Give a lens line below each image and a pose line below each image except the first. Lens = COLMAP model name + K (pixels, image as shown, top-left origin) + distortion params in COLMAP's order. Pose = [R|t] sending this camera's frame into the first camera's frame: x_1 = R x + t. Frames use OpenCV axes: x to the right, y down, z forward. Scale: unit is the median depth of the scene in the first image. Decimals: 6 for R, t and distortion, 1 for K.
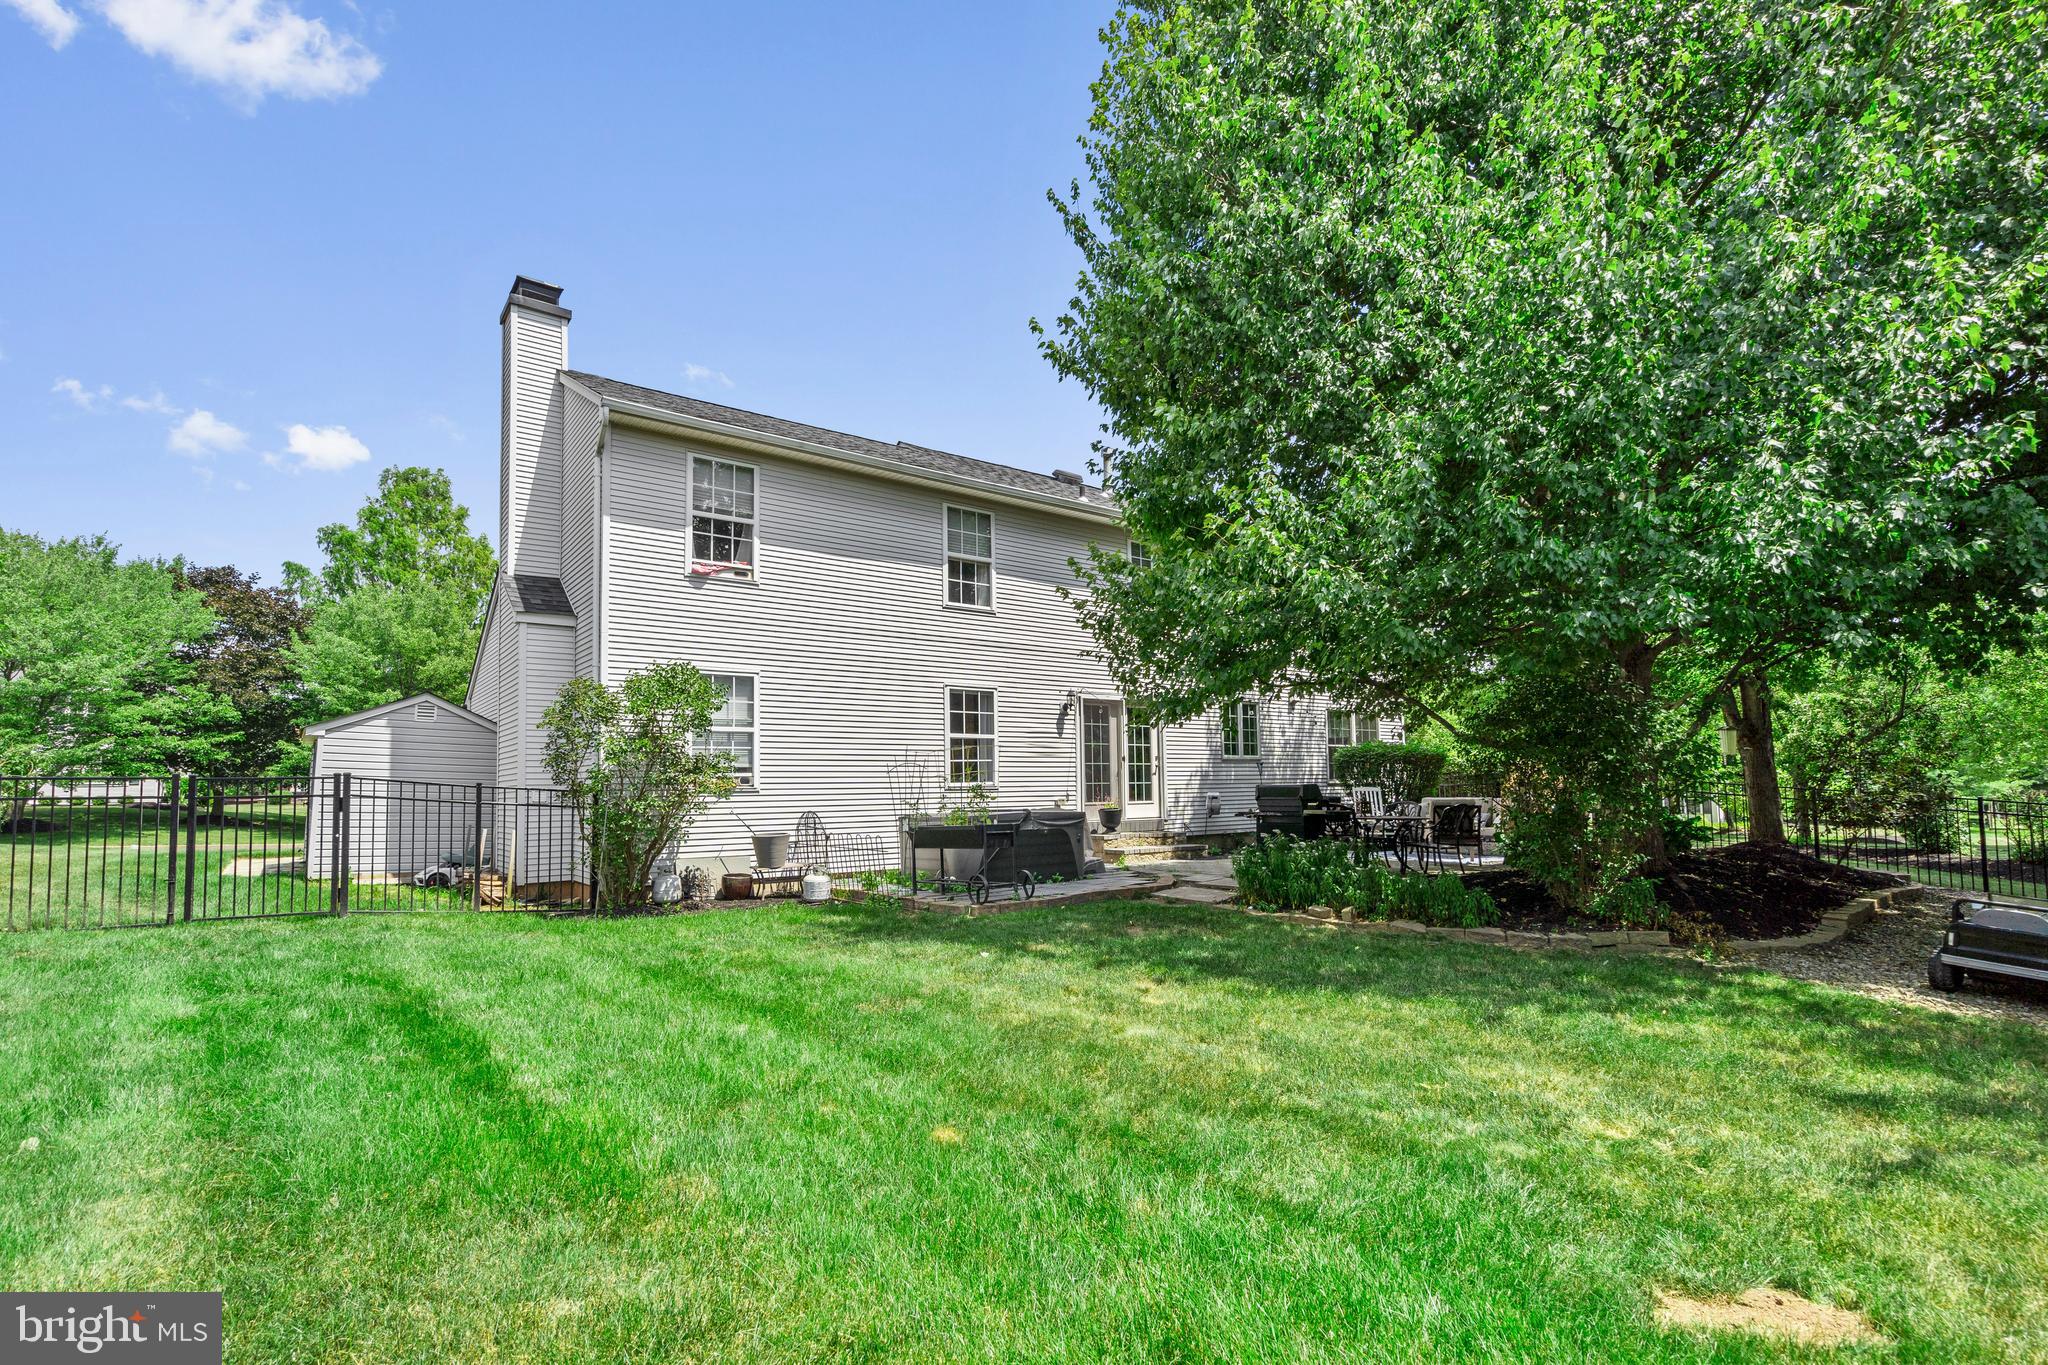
lens RADIAL K [[953.1, 0, 1029.3], [0, 953.1, 761.8], [0, 0, 1]] dist [0.000868, 0.000962]
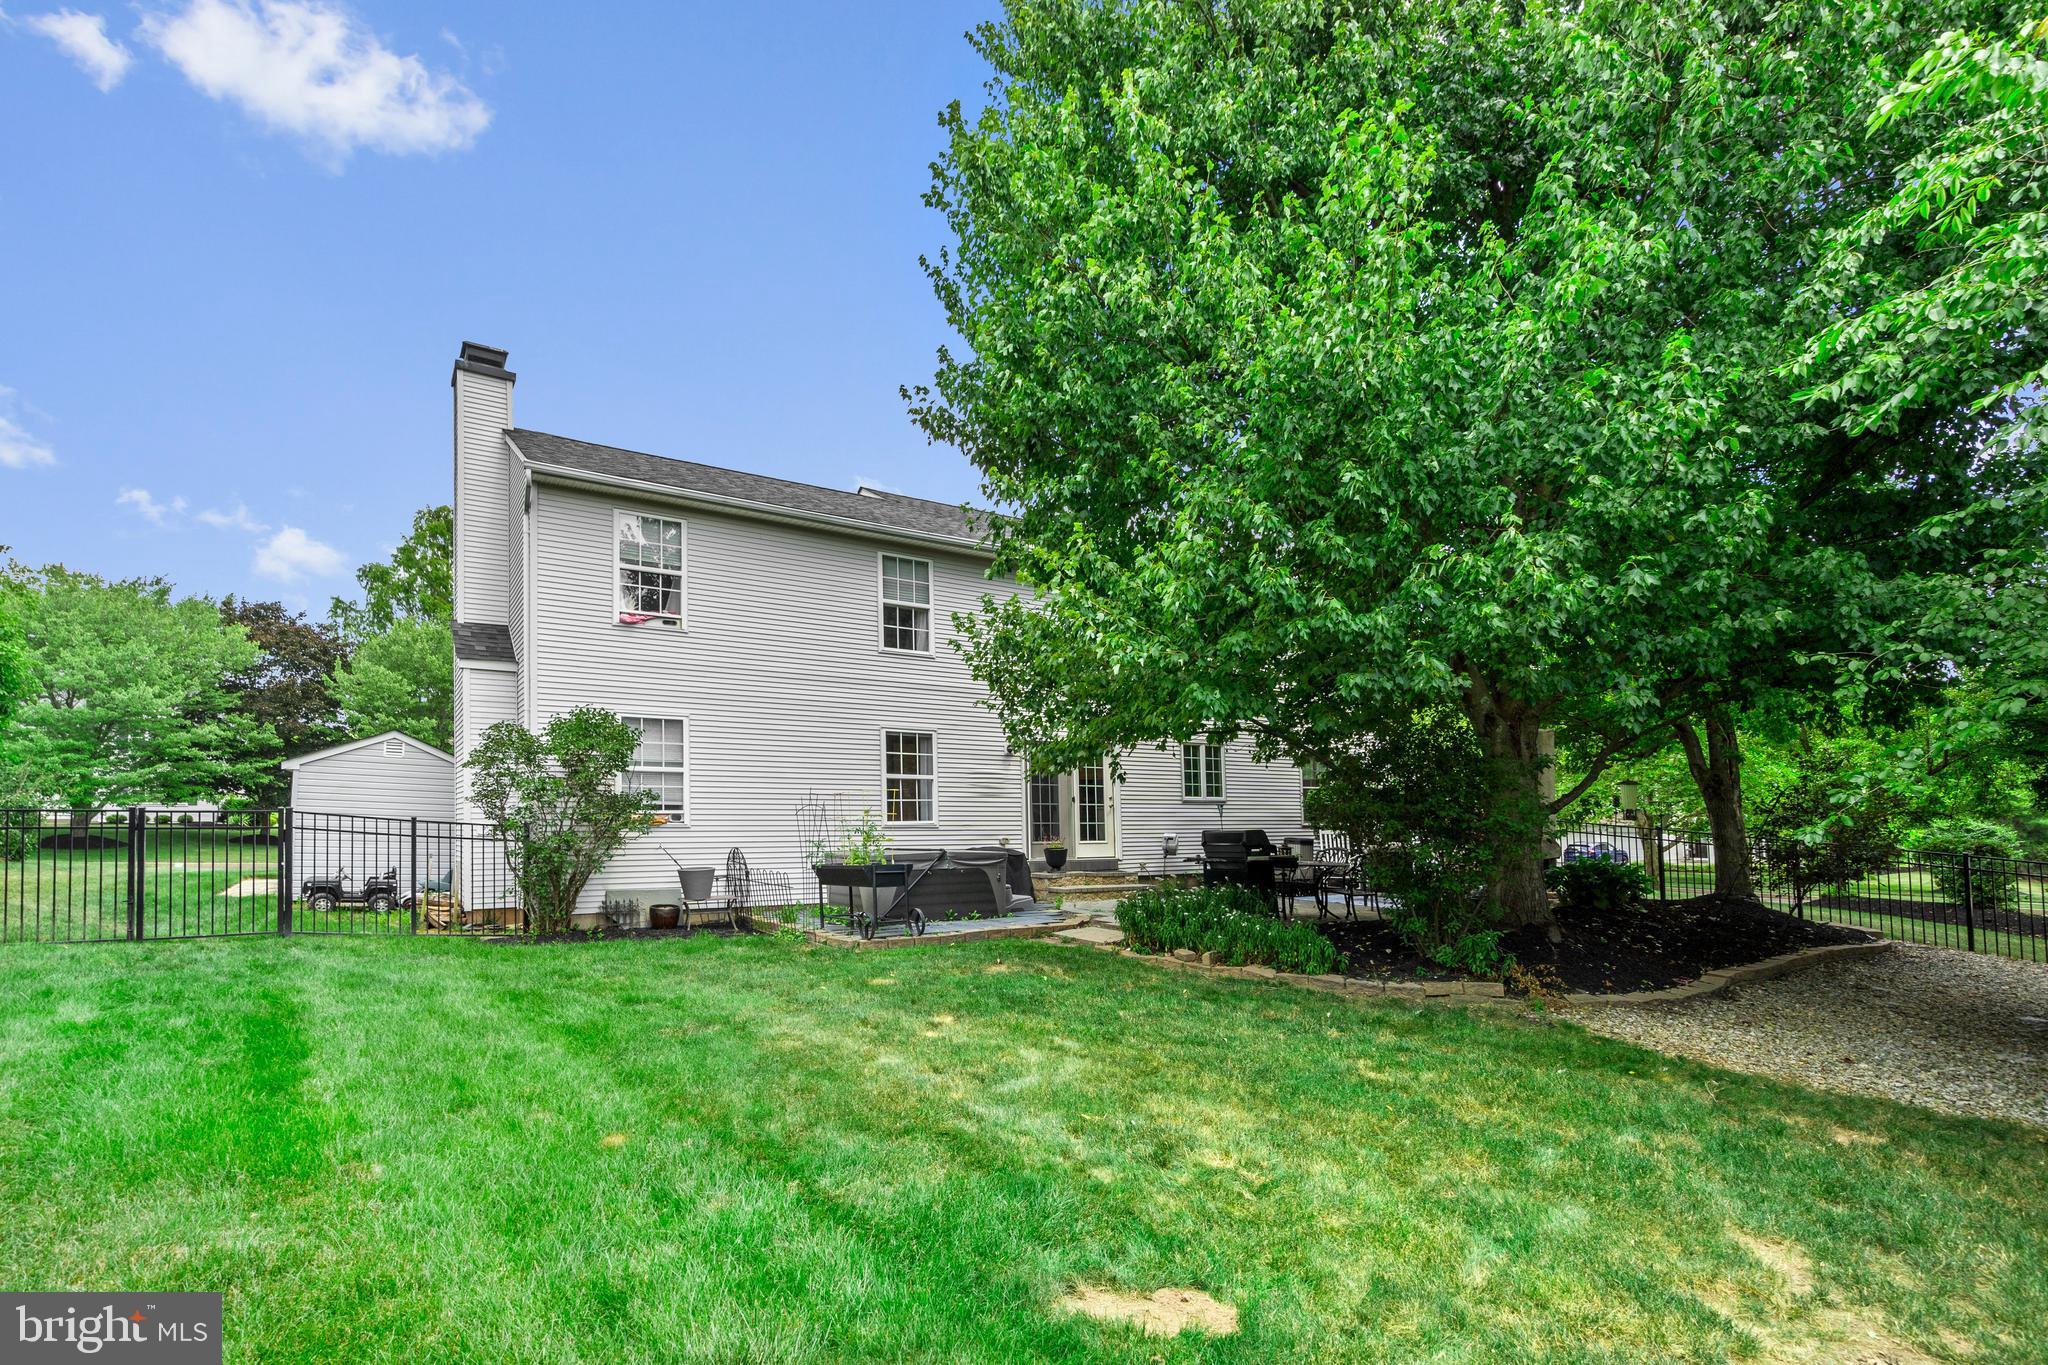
lens RADIAL K [[962.8, 0, 1020.5], [0, 962.8, 809.6], [0, 0, 1]] dist [0.000545, -0.000158]
pose [[0.997859, 0.016592, -0.063260, 0.150130], [-0.015480, 0.999718, 0.018021, -0.013854], [0.063541, -0.017003, 0.997834, -0.044768]]
